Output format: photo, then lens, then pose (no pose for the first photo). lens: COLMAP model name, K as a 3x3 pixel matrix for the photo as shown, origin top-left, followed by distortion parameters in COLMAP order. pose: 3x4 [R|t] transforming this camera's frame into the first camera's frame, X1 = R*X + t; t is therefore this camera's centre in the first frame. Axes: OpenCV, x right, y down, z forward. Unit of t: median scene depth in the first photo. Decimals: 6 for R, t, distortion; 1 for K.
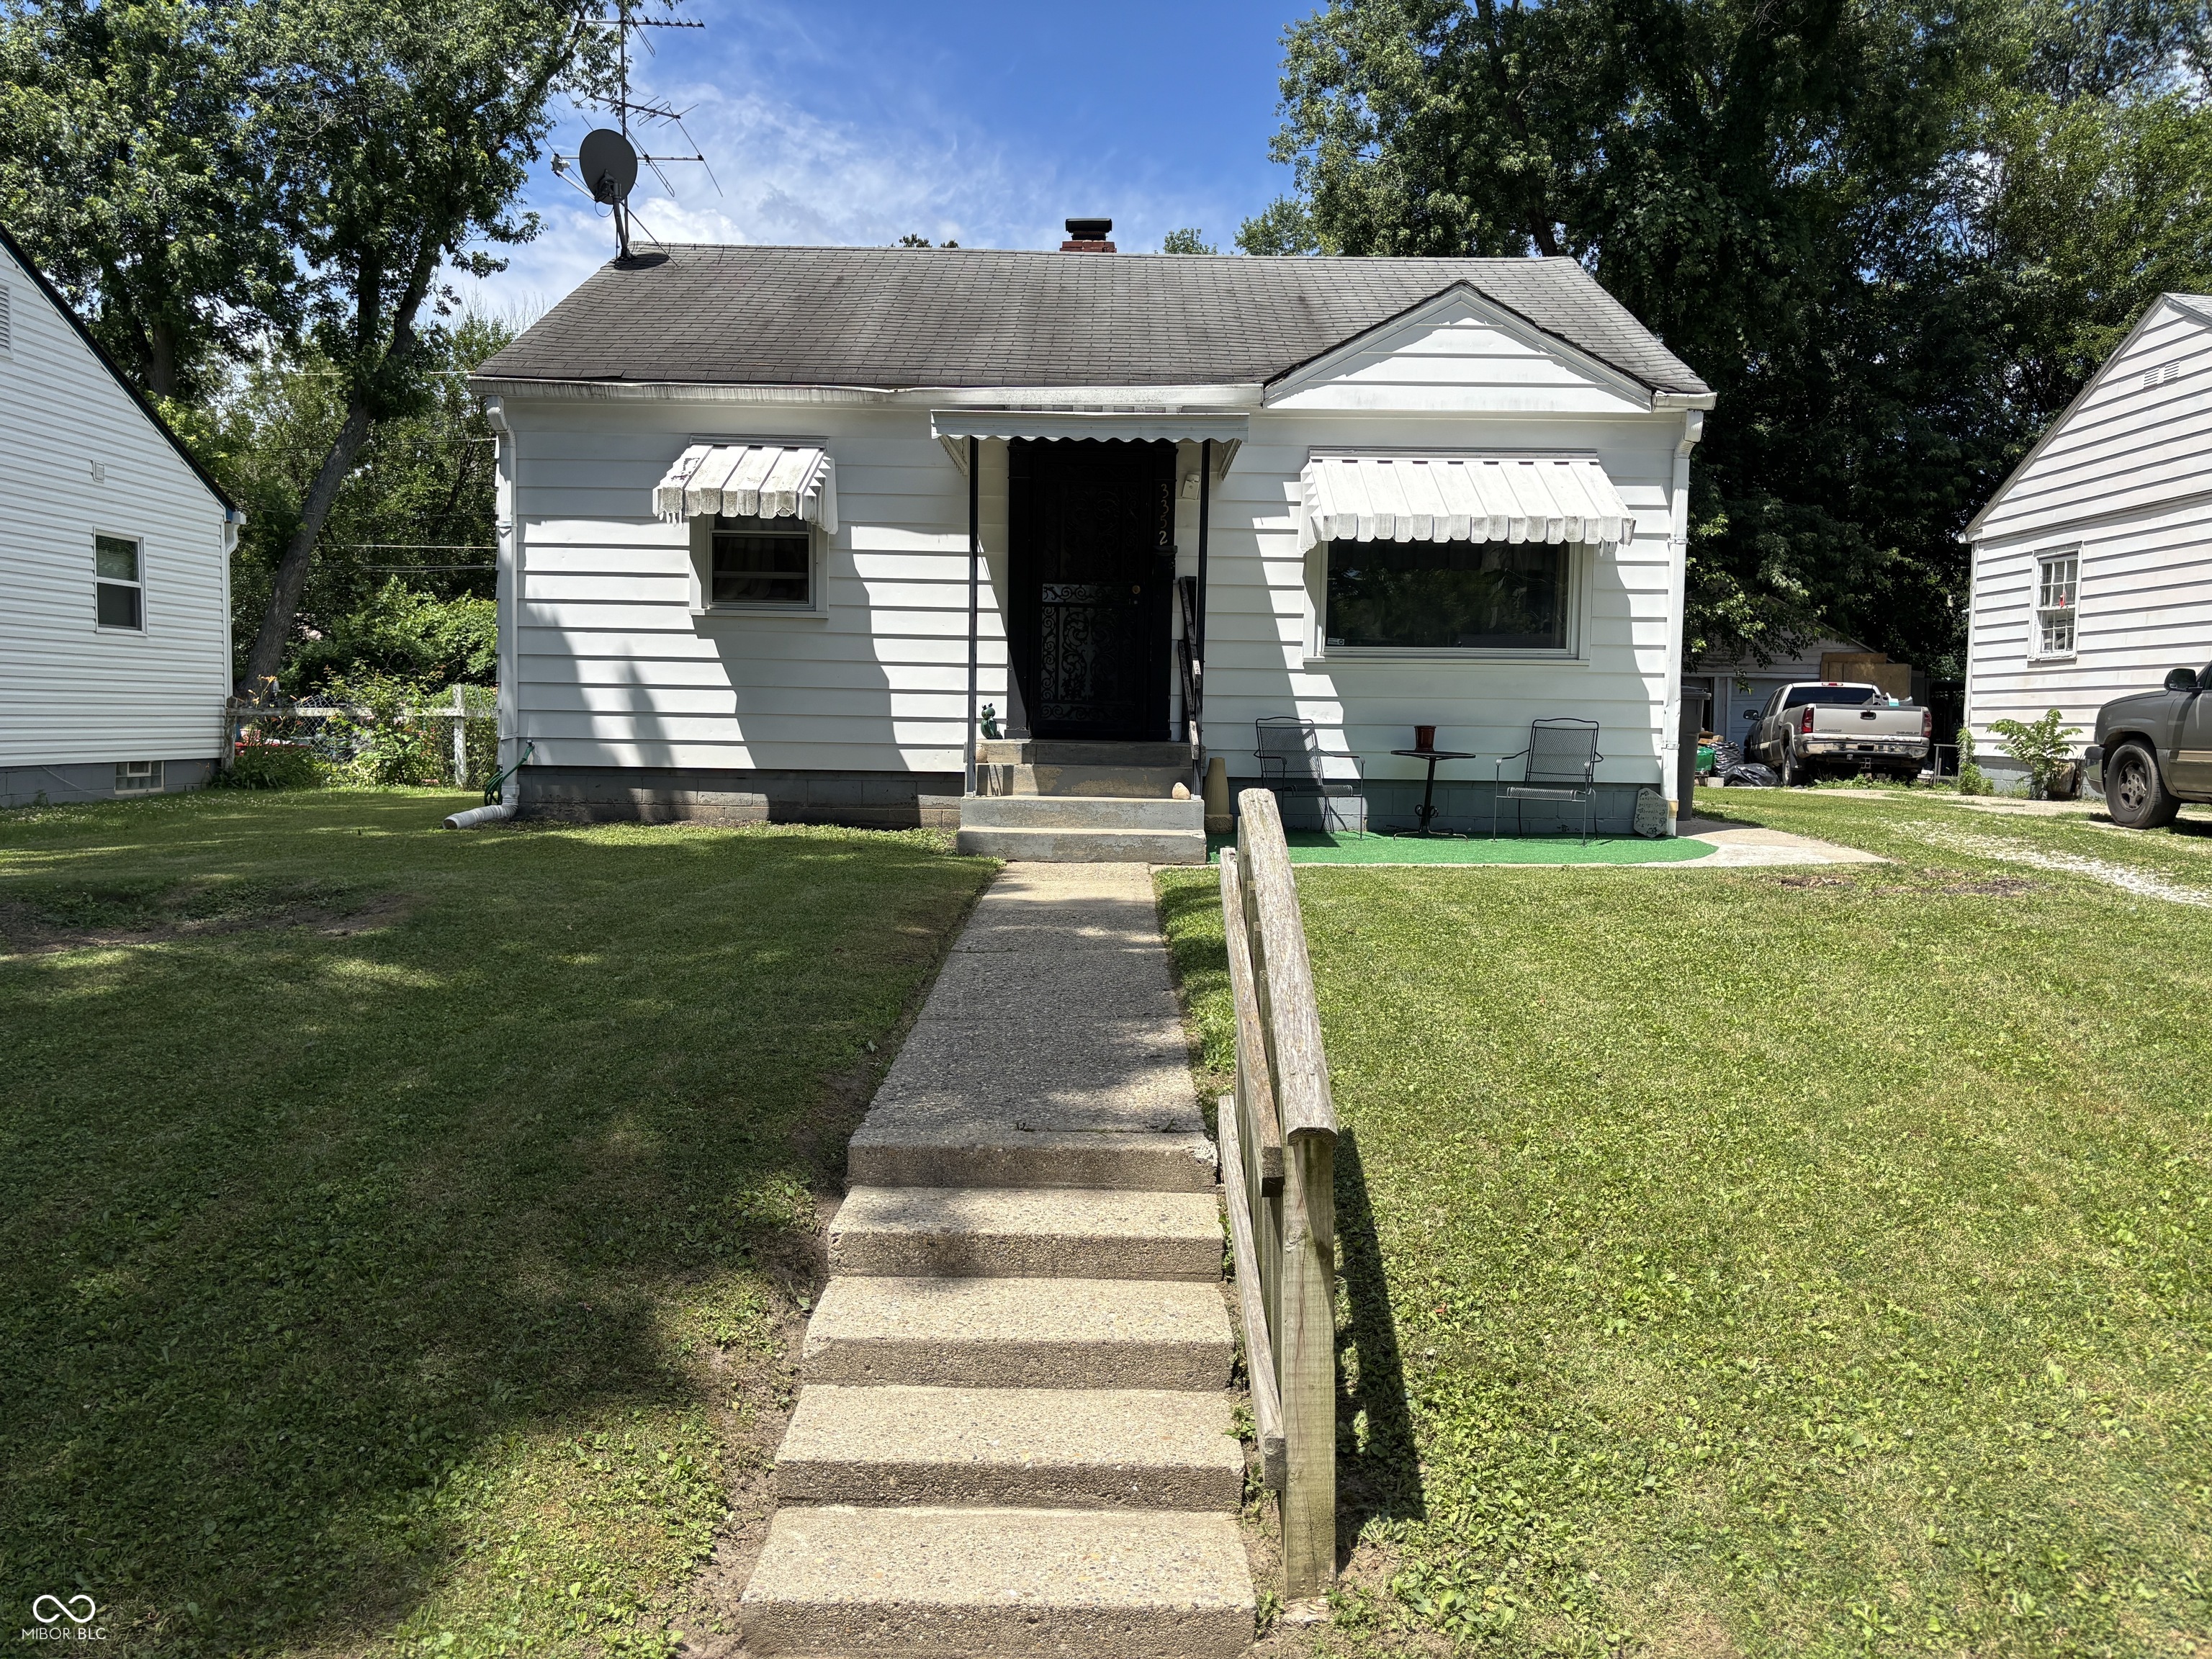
lens RADIAL K [[1761.7, 0, 1093.4], [0, 1761.7, 835.3], [0, 0, 1]] dist [0.077080, -0.041336]
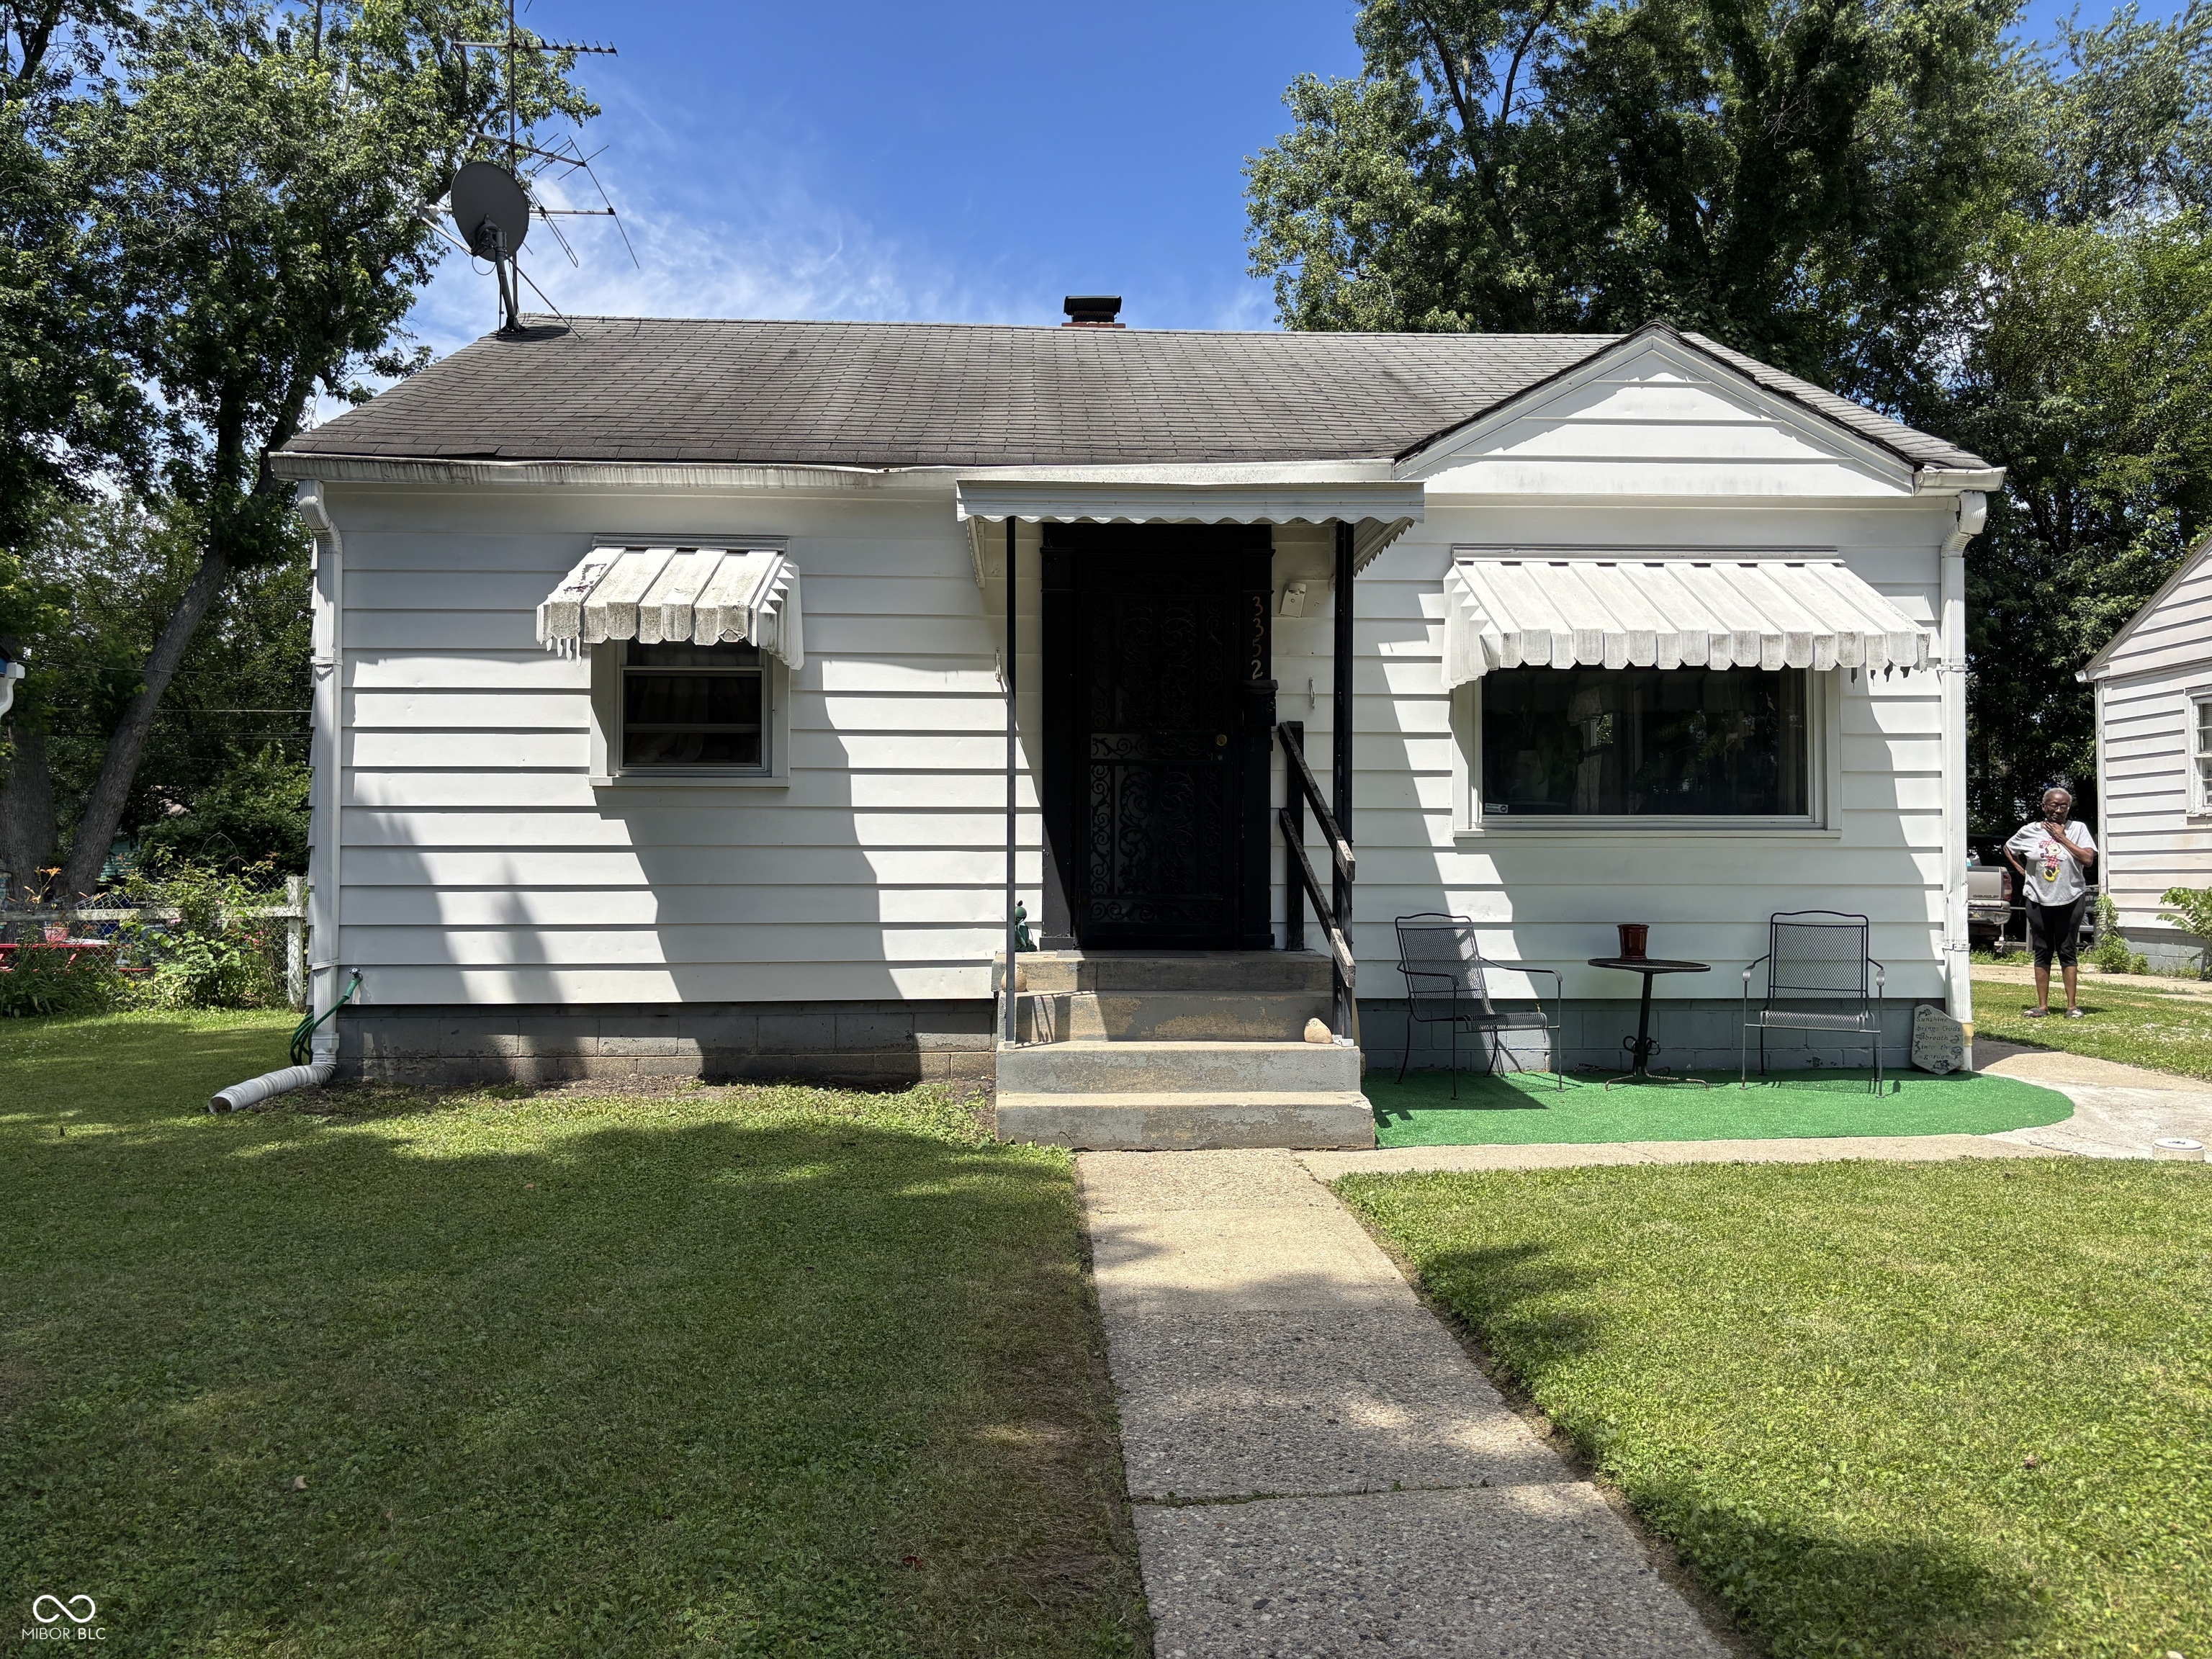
lens RADIAL K [[1761.7, 0, 1103.2], [0, 1761.7, 820.8], [0, 0, 1]] dist [0.077080, -0.041336]
pose [[0.998406, -0.015214, 0.054349, -0.061948], [0.020393, 0.995167, -0.096055, -0.037952], [-0.052625, 0.097010, 0.993891, 0.285229]]
